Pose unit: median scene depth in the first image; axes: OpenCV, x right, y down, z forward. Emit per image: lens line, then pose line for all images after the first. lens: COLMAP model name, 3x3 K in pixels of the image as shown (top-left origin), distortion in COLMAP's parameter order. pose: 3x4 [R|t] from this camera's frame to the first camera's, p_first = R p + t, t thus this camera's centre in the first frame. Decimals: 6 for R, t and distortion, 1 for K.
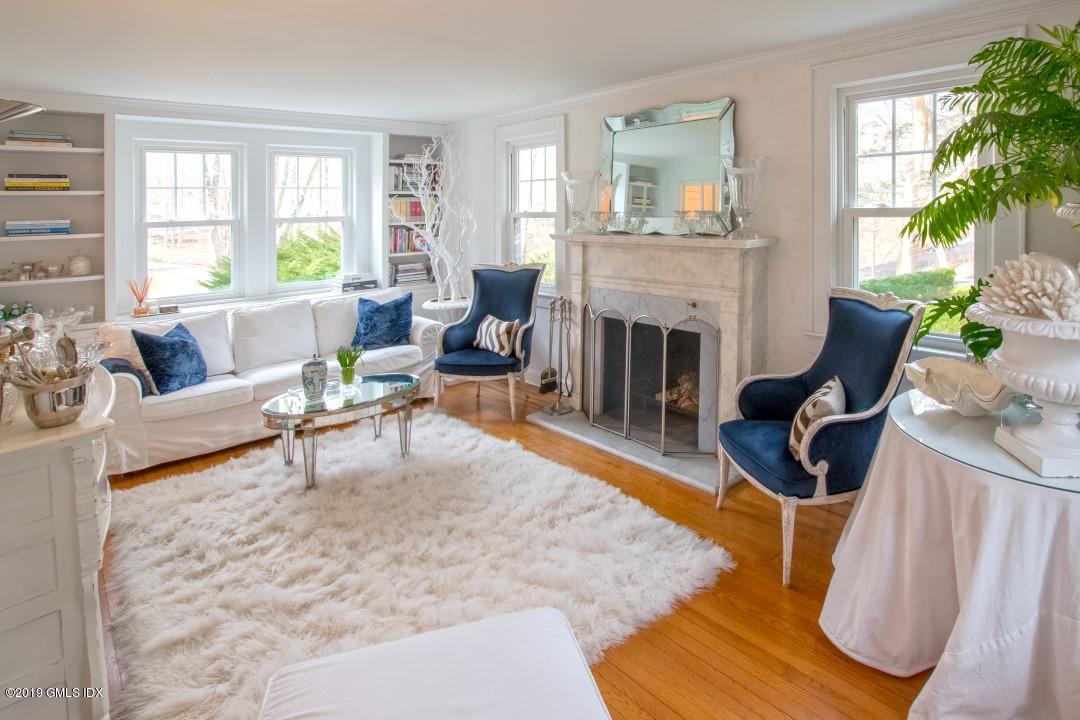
lens RADIAL K [[528.9, 0, 540.0], [0, 528.9, 360.0], [0, 0, 1]] dist [-0.025193, 0.000435]
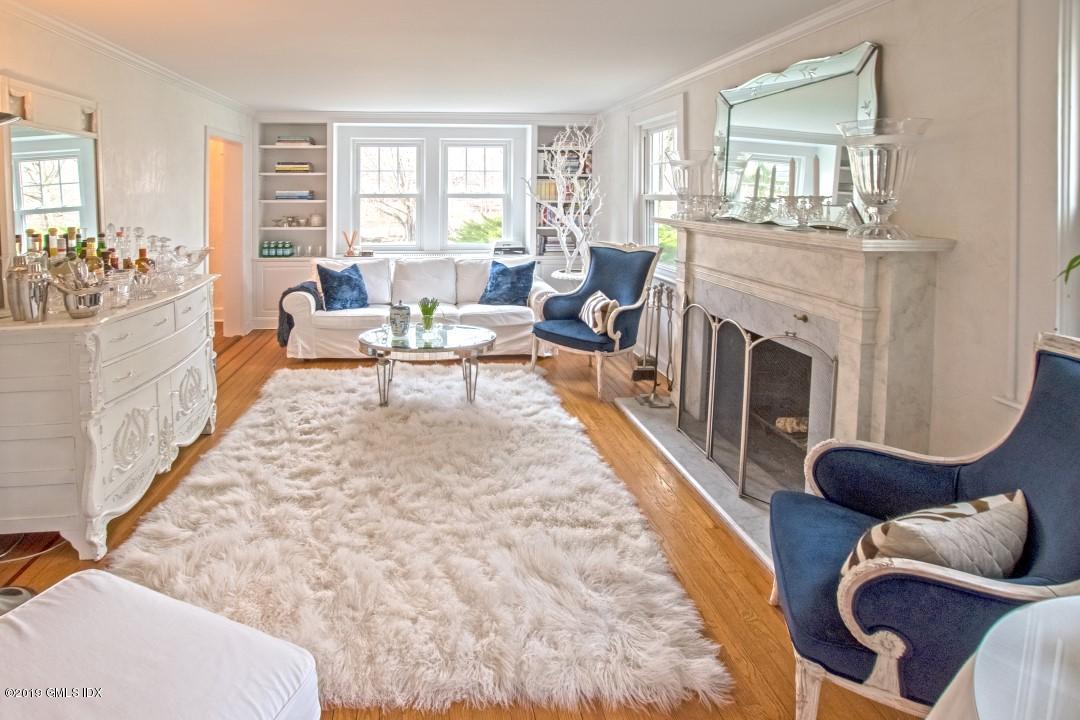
lens RADIAL K [[434.8, 0, 540.0], [0, 434.8, 278.3], [0, 0, 1]] dist [-0.009871, 0.000053]
pose [[0.802076, 0.133899, -0.582018, 0.356060], [-0.178234, 0.983799, -0.019290, -0.085110], [0.570006, 0.119207, 0.812947, 0.280918]]
